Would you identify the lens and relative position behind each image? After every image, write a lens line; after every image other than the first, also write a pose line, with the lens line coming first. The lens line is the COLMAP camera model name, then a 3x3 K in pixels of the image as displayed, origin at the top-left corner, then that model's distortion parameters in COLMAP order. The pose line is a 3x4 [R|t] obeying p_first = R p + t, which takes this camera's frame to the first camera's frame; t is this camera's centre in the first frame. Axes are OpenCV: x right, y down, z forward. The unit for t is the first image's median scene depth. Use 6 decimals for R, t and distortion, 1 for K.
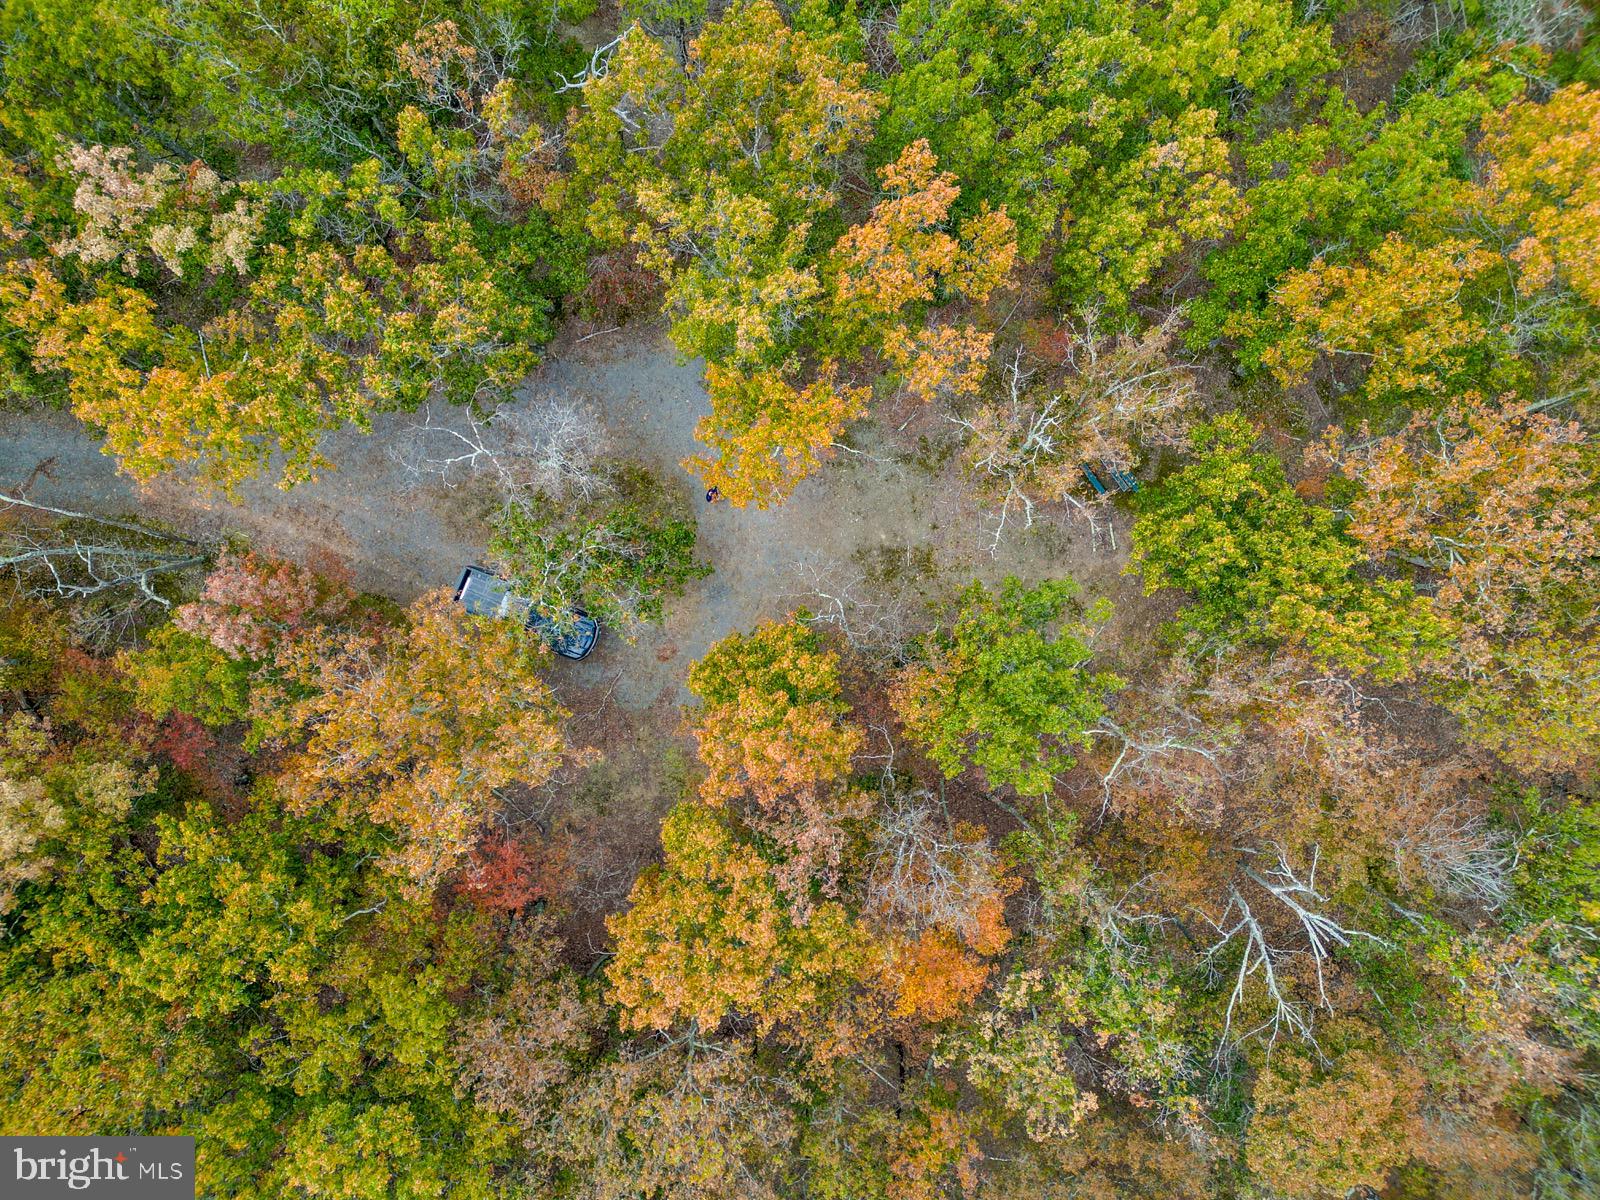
lens RADIAL K [[1113.2, 0, 775.2], [0, 1113.2, 595.3], [0, 0, 1]] dist [0.086517, -0.088746]
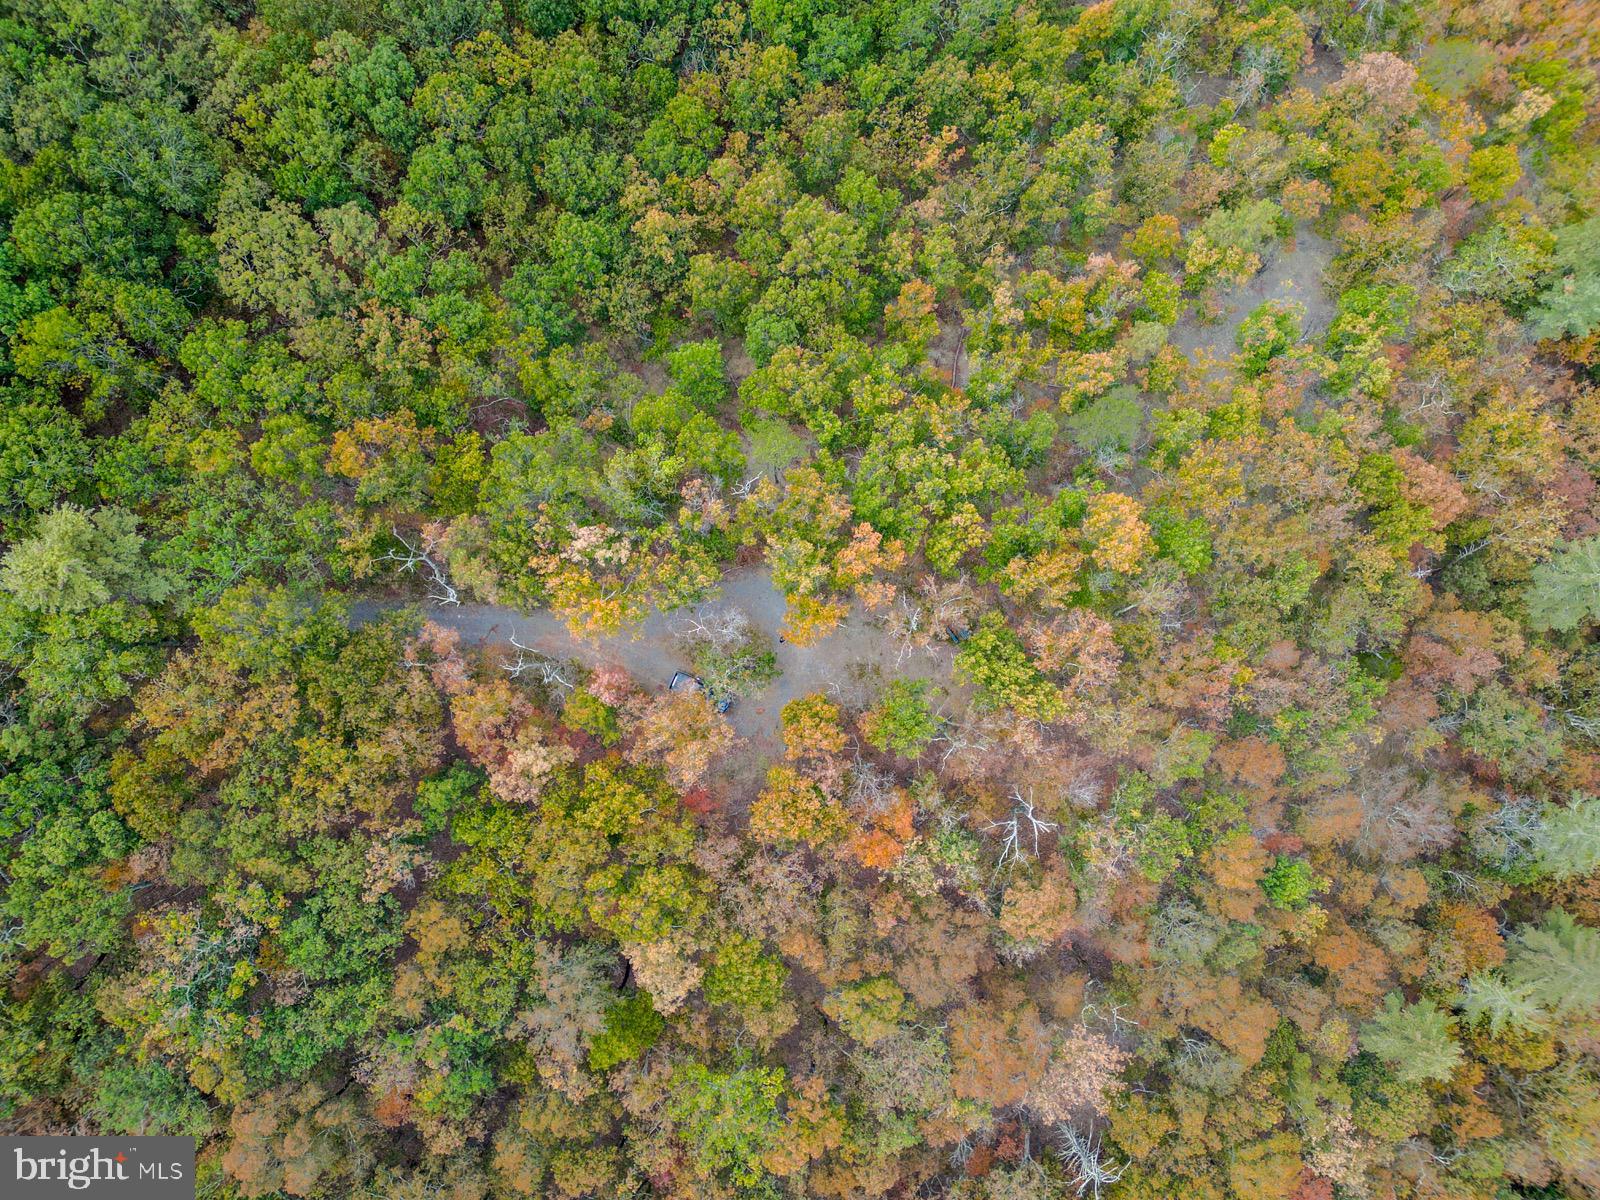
lens RADIAL K [[1113.2, 0, 775.2], [0, 1113.2, 595.3], [0, 0, 1]] dist [0.086517, -0.088746]
pose [[0.999925, 0.007383, -0.009729, -0.067920], [-0.008321, 0.994935, -0.100173, 0.060536], [0.008940, 0.100246, 0.994923, -1.650962]]
